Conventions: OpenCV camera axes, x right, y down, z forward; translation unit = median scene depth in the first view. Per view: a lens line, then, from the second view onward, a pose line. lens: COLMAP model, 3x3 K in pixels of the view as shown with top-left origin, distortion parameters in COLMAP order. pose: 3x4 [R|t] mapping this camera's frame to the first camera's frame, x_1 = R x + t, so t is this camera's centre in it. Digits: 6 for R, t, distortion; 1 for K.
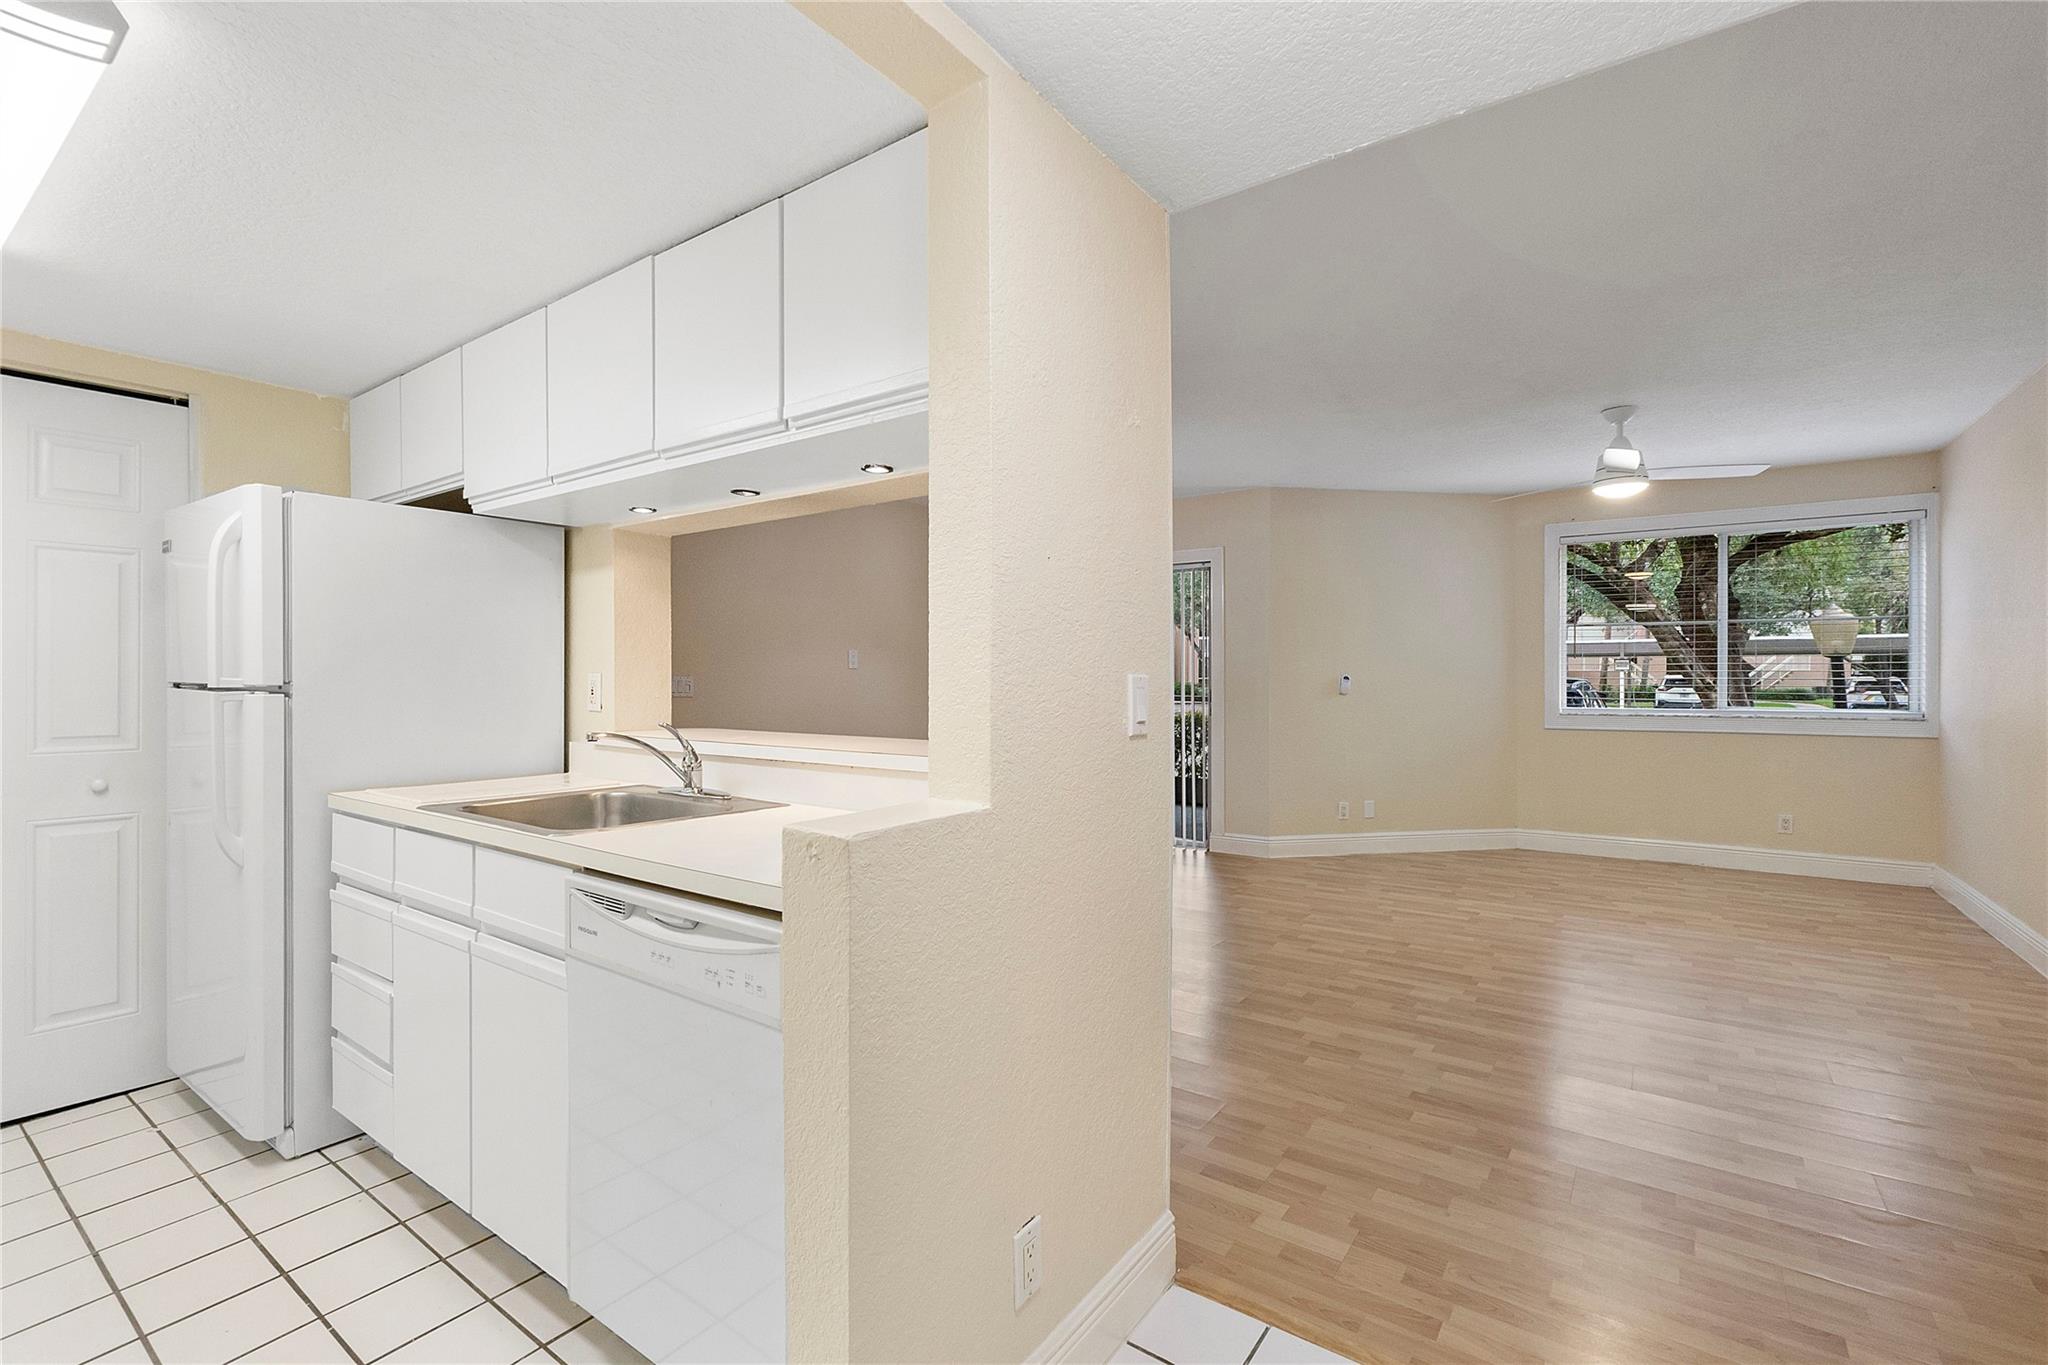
lens RADIAL K [[911.1, 0, 1026.0], [0, 911.1, 682.2], [0, 0, 1]] dist [-0.004514, -0.000695]
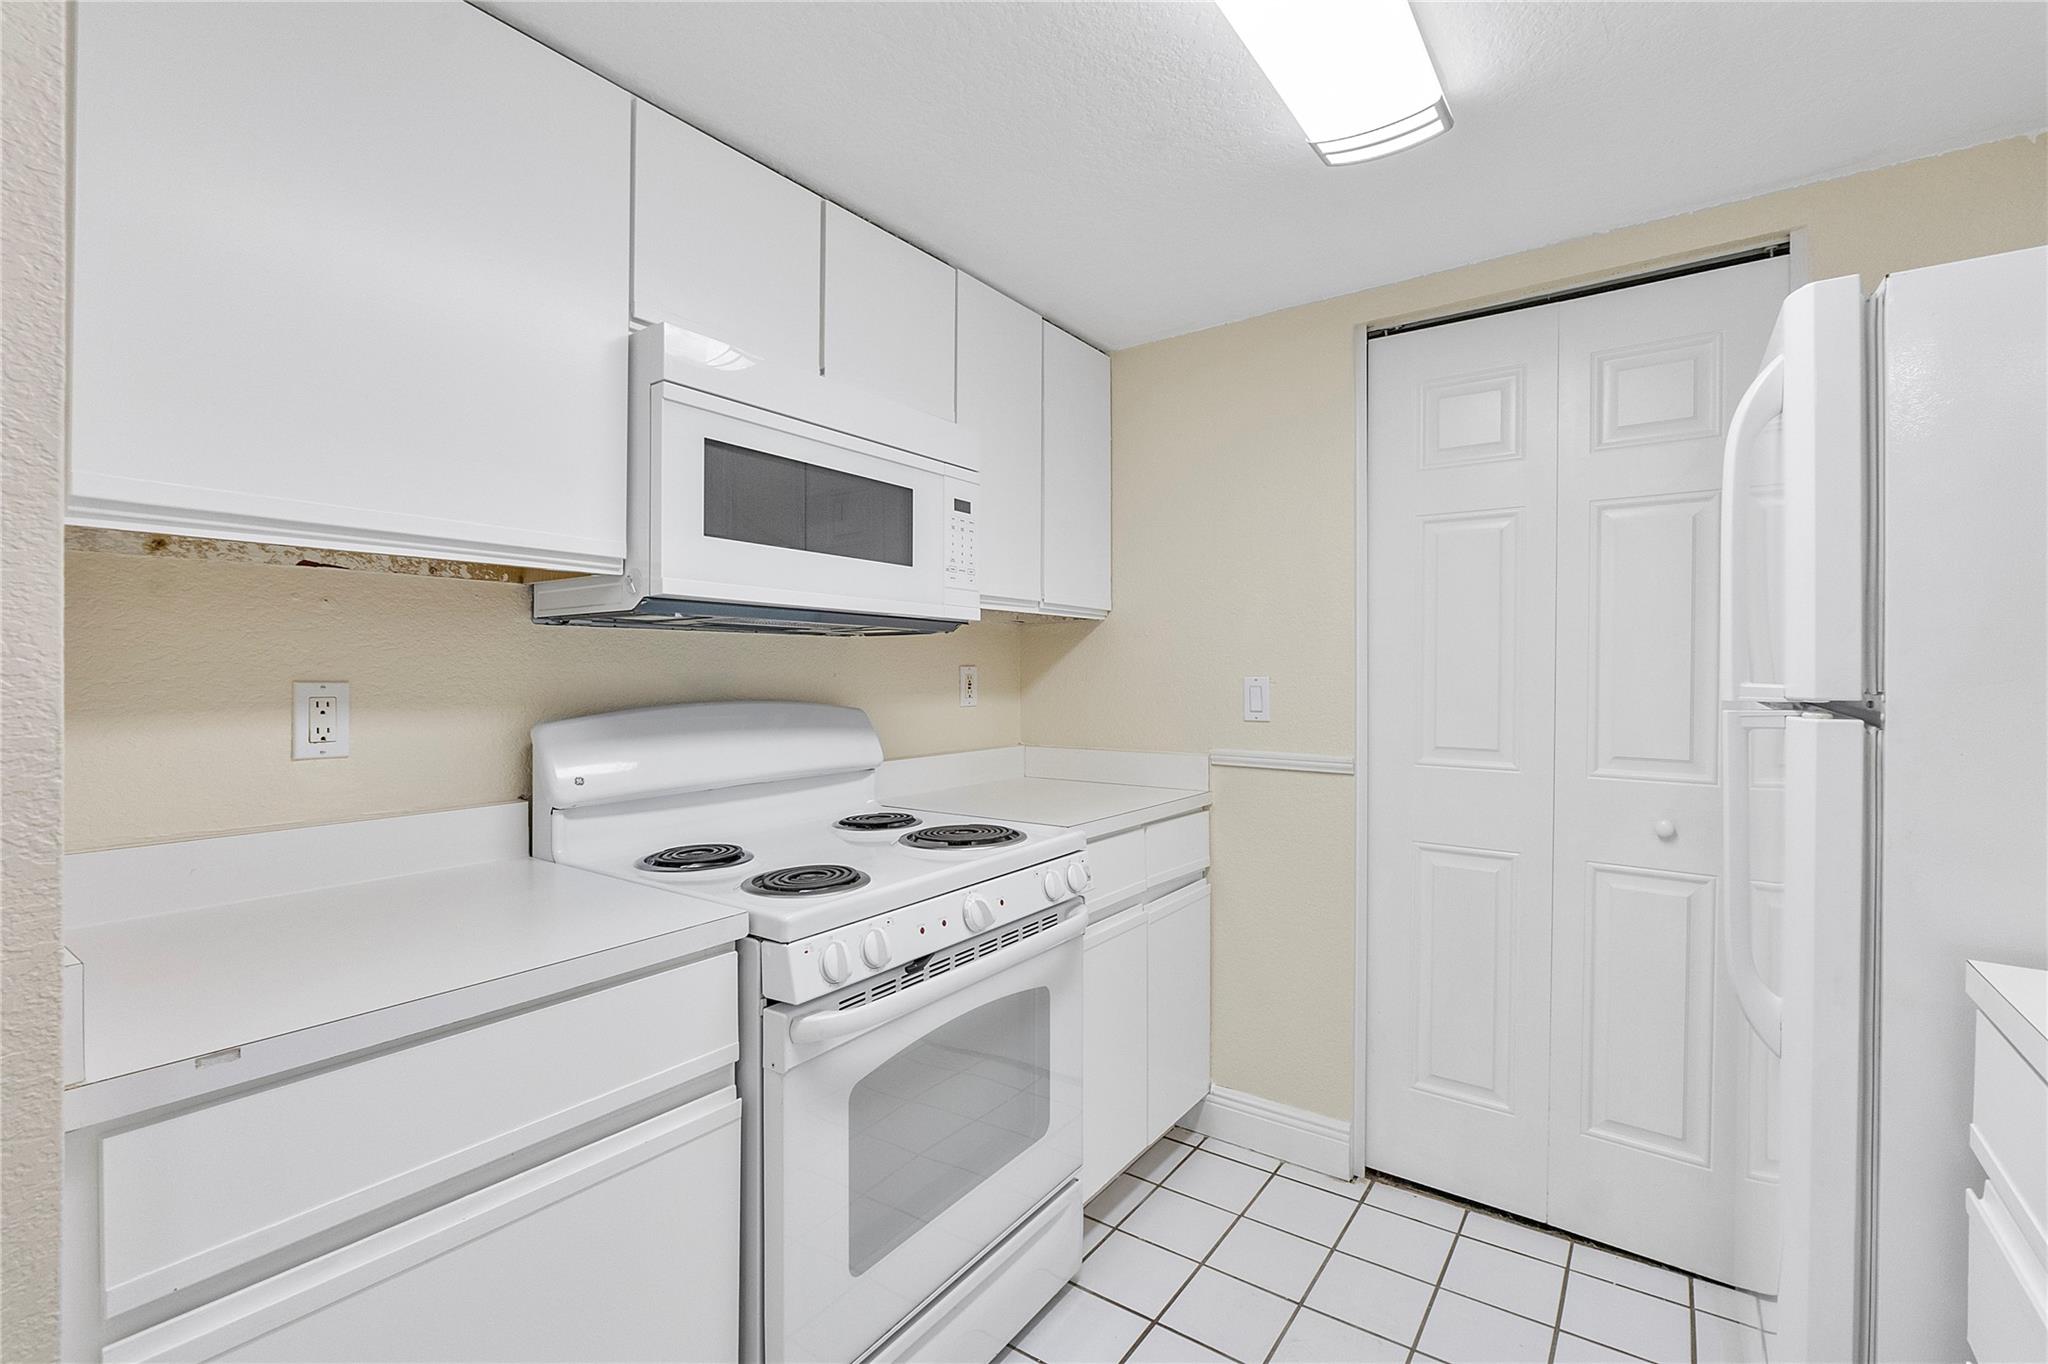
lens RADIAL K [[910.1, 0, 1024.0], [0, 910.1, 672.4], [0, 0, 1]] dist [-0.005824, -0.000747]
pose [[0.001524, 0.003764, -0.999992, -0.345100], [-0.009877, 0.999944, 0.003748, -0.008458], [0.999950, 0.009871, 0.001561, 0.553039]]
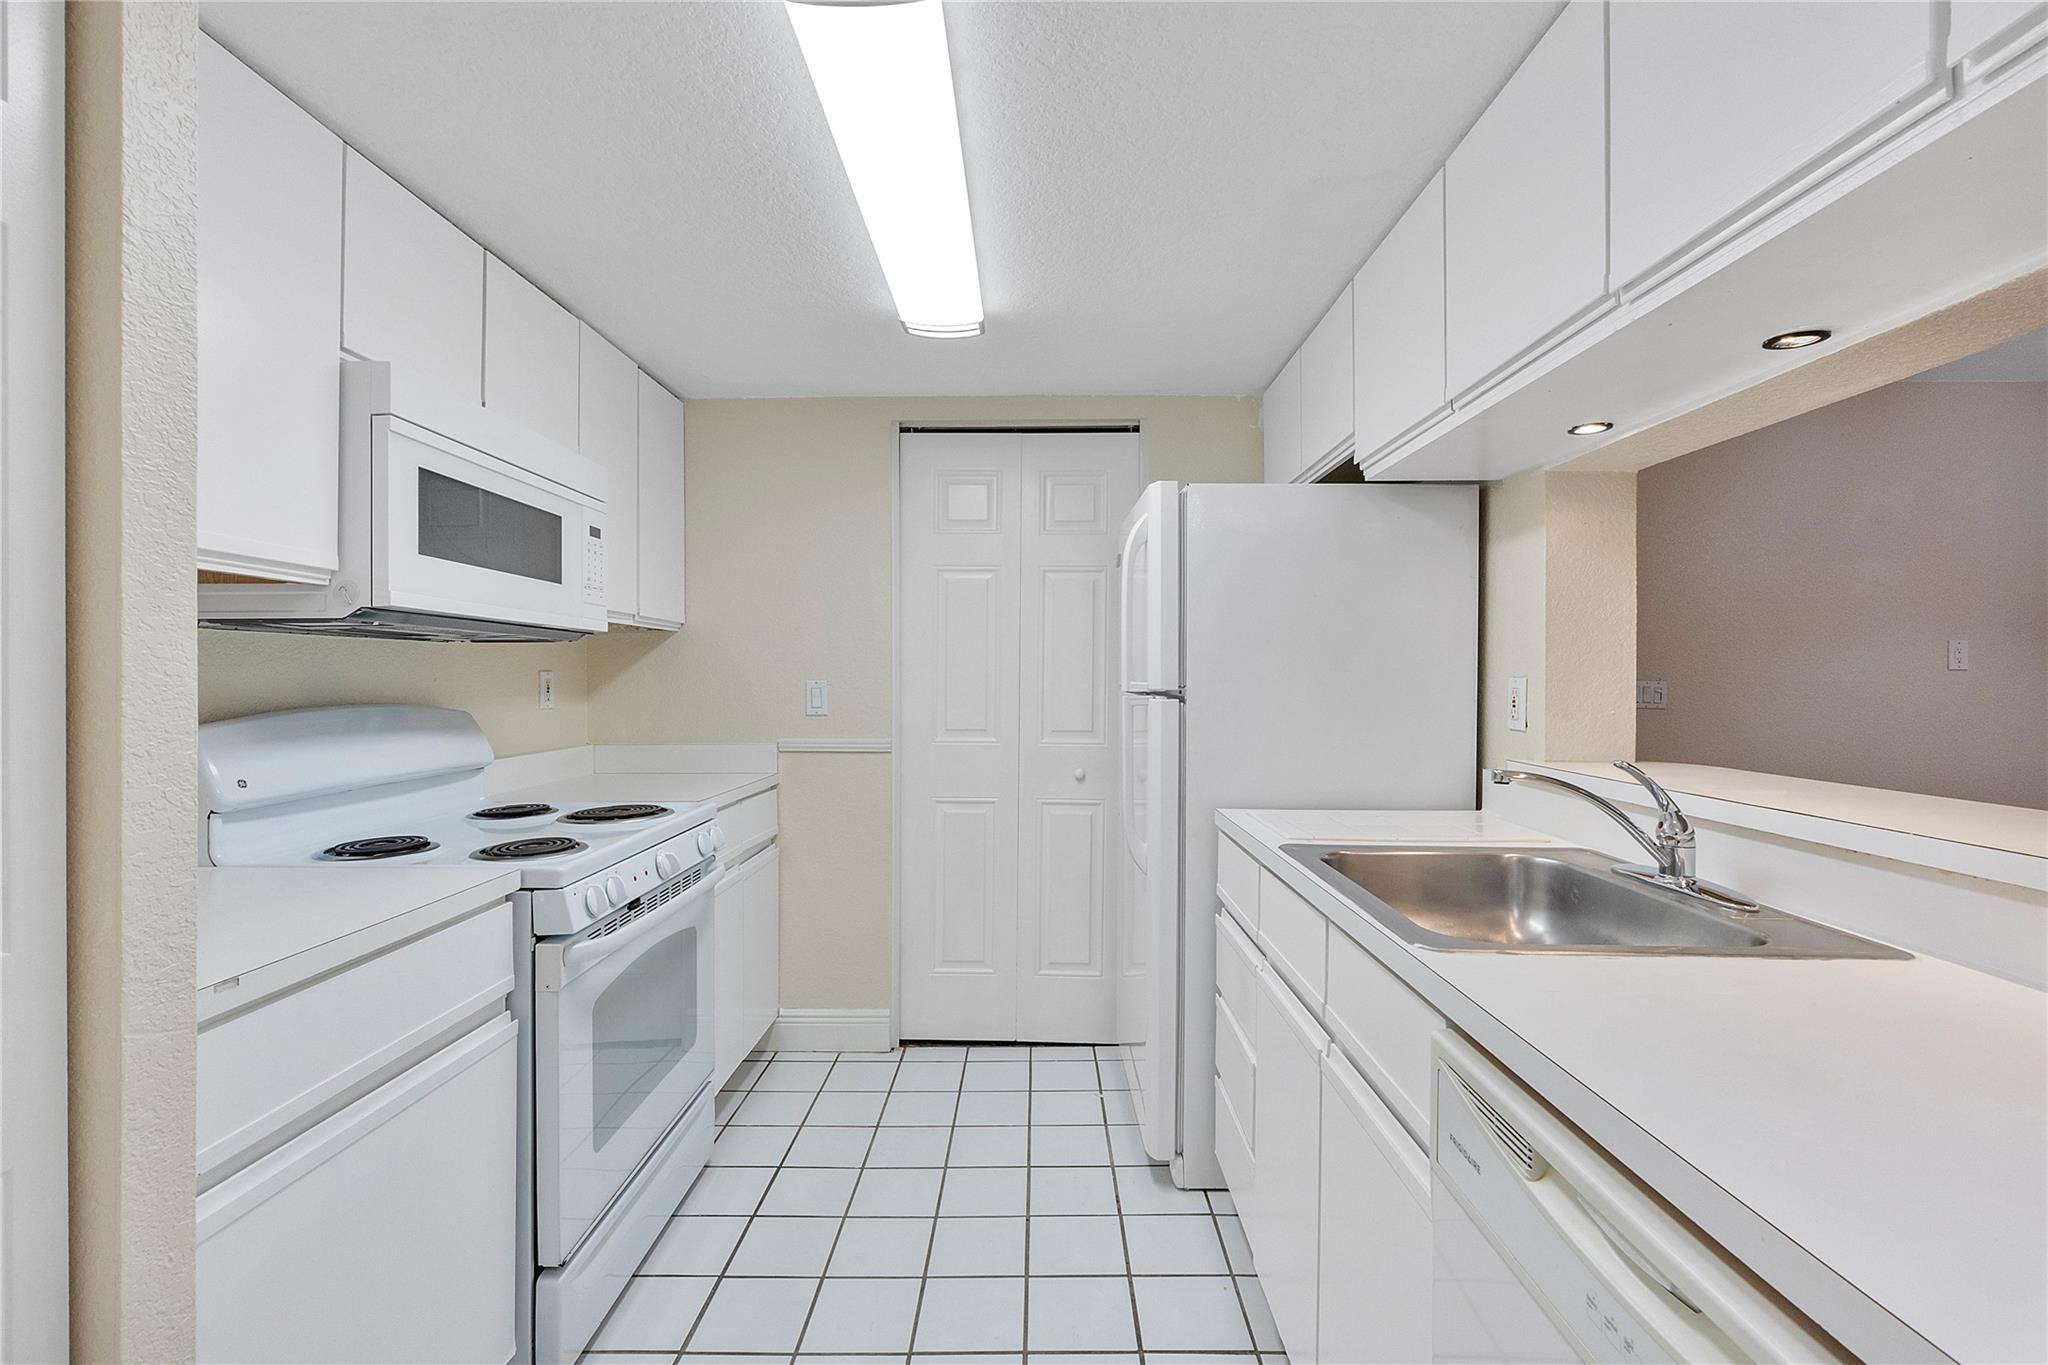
lens RADIAL K [[911.1, 0, 1026.0], [0, 911.1, 682.2], [0, 0, 1]] dist [-0.004514, -0.000695]
pose [[0.573690, 0.006582, -0.819046, -0.124477], [-0.009170, 0.999957, 0.001612, -0.004616], [0.819021, 0.006586, 0.573726, 0.312236]]
